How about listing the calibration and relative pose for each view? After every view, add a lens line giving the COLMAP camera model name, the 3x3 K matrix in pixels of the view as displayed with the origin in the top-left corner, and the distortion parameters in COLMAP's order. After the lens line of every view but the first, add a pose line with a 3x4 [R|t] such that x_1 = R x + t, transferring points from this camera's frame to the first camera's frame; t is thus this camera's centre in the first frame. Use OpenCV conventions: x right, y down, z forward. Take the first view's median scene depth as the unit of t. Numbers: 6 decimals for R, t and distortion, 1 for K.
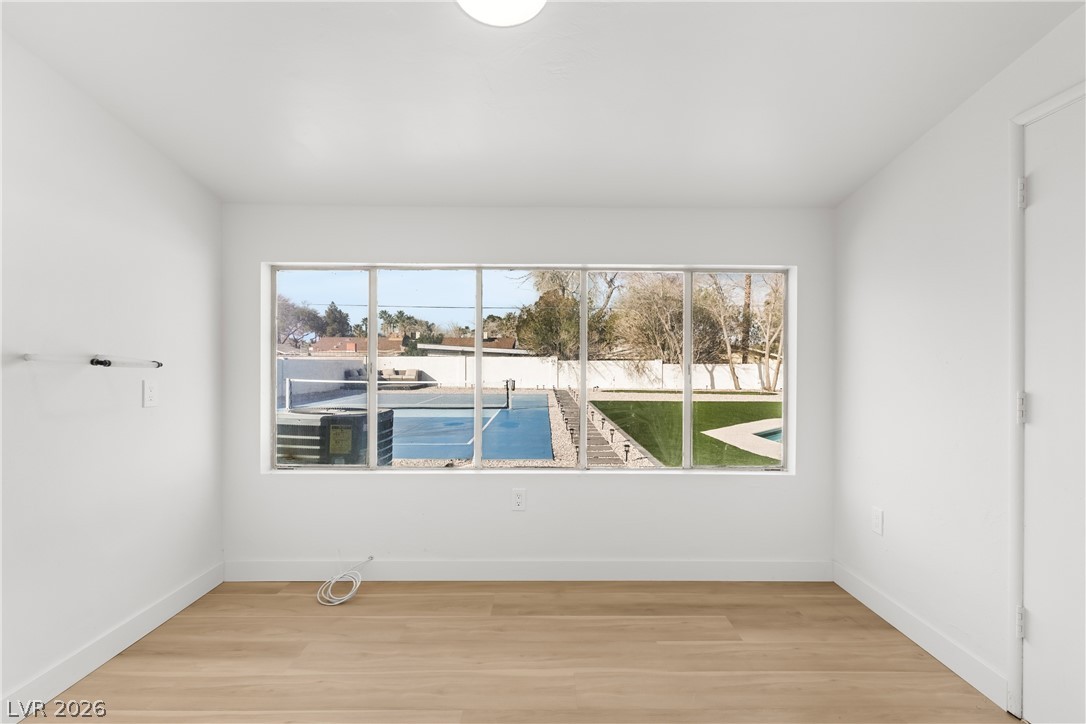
lens RADIAL K [[515.1, 0, 546.2], [0, 515.1, 361.1], [0, 0, 1]] dist [0.000339, -0.000063]
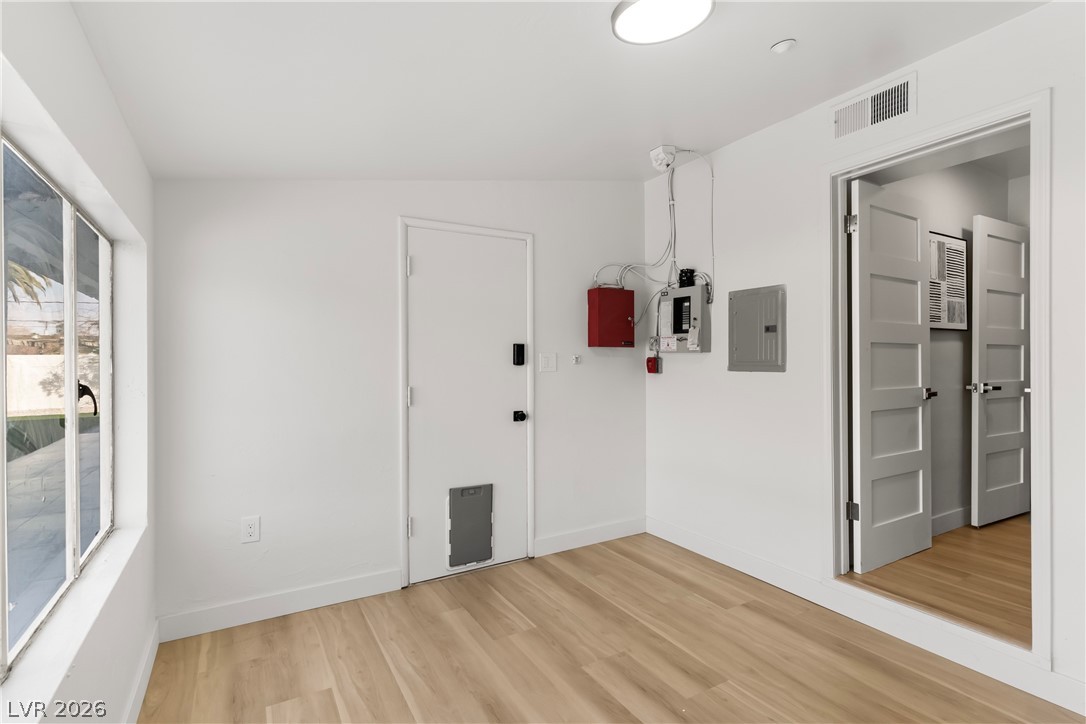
lens RADIAL K [[515.1, 0, 546.2], [0, 515.1, 361.1], [0, 0, 1]] dist [0.000339, -0.000063]
pose [[-0.489256, 0.002945, 0.872135, -0.537636], [0.002786, 0.999994, -0.001814, -0.012872], [-0.872136, 0.001543, -0.489261, 1.050235]]
